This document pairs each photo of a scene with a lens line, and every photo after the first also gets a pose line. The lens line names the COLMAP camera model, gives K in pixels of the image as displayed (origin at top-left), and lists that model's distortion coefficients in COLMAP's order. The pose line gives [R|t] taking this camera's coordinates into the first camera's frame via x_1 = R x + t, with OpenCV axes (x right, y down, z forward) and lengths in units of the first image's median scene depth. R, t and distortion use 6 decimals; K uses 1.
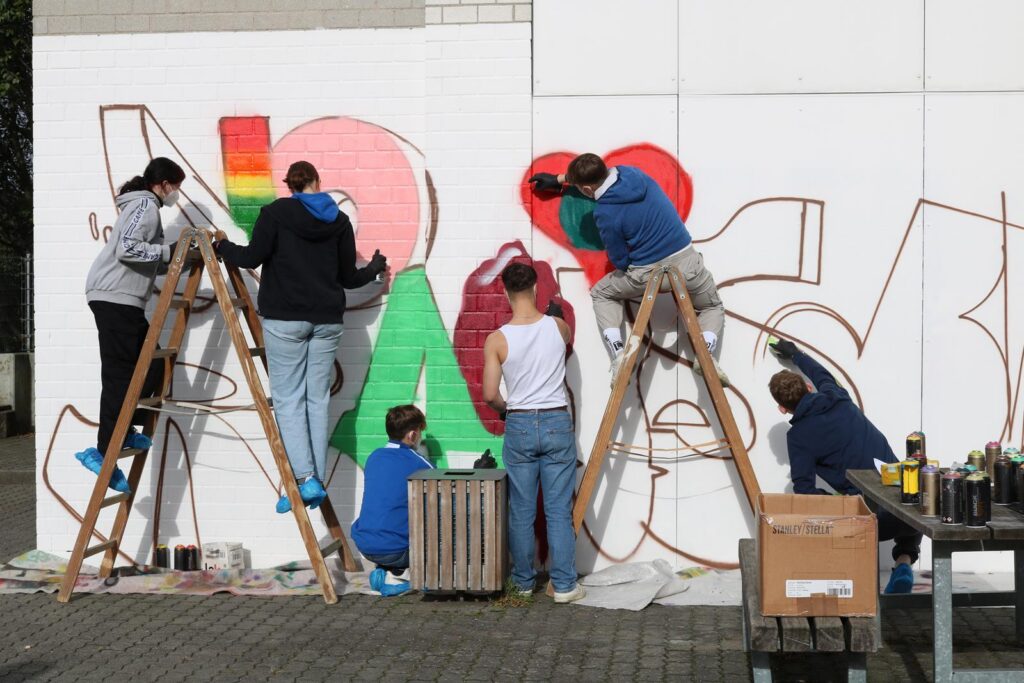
lens RADIAL K [[1627.4, 0, 502.5], [0, 1627.4, 341.7], [0, 0, 1]] dist [-0.060950, 0.219847]
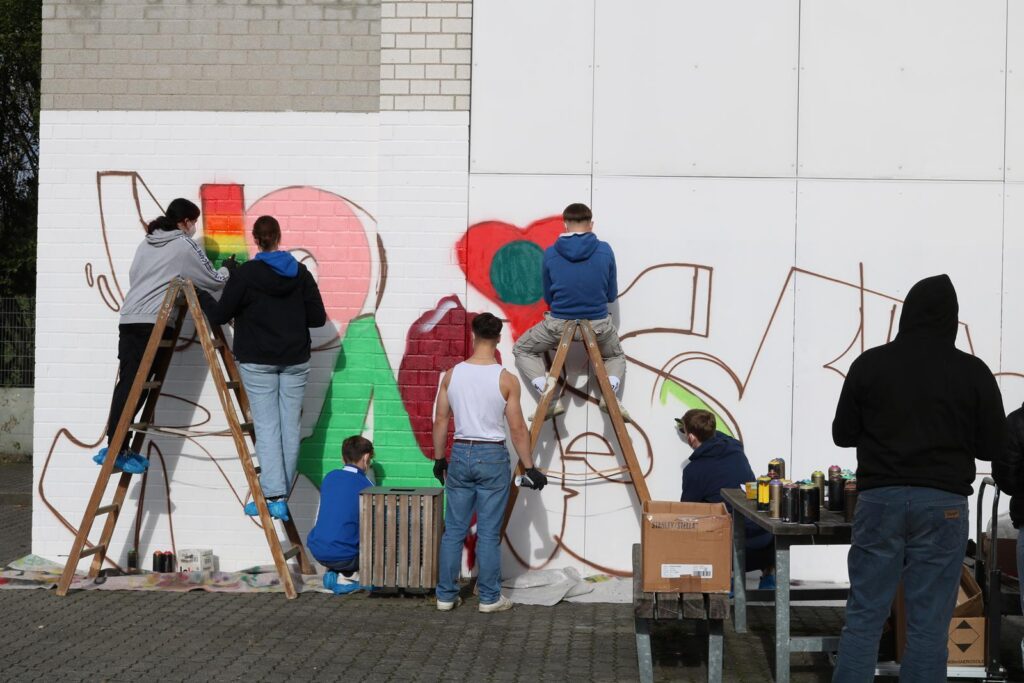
lens RADIAL K [[1627.4, 0, 502.5], [0, 1627.4, 341.7], [0, 0, 1]] dist [-0.060950, 0.219847]
pose [[0.998761, 0.019235, 0.045898, -0.009257], [-0.017893, 0.999406, -0.029465, 0.005761], [-0.046437, 0.028608, 0.998511, -0.178252]]
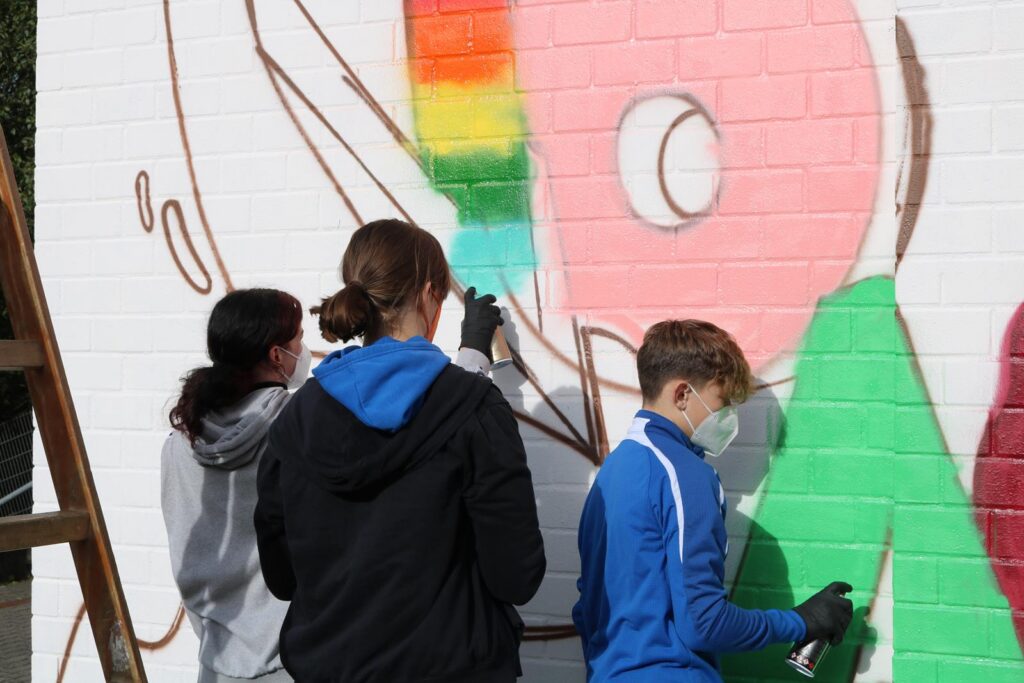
lens RADIAL K [[1627.4, 0, 502.5], [0, 1627.4, 341.7], [0, 0, 1]] dist [-0.060950, 0.219847]
pose [[0.946527, 0.002698, -0.322612, -0.013271], [-0.015994, 0.999128, -0.038570, -0.017224], [0.322227, 0.041667, 0.945745, 0.631539]]
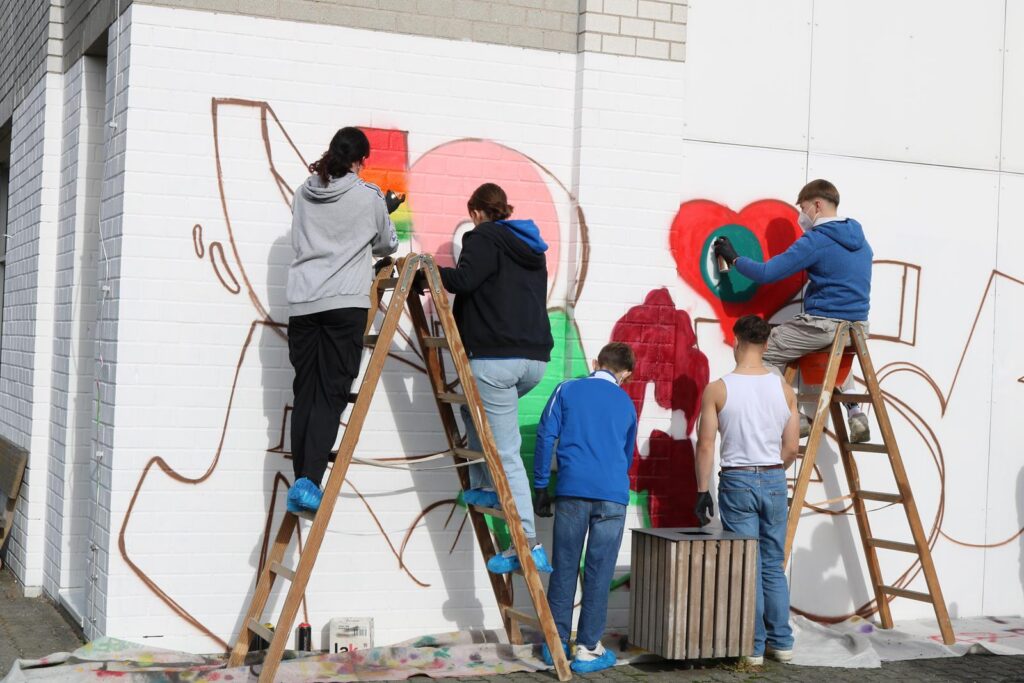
lens RADIAL K [[1627.4, 0, 502.5], [0, 1627.4, 341.7], [0, 0, 1]] dist [-0.060950, 0.219847]
pose [[0.879742, 0.039241, 0.473830, -0.525712], [-0.024988, 0.999027, -0.036342, 0.006695], [-0.474795, 0.020131, 0.879866, 0.204705]]
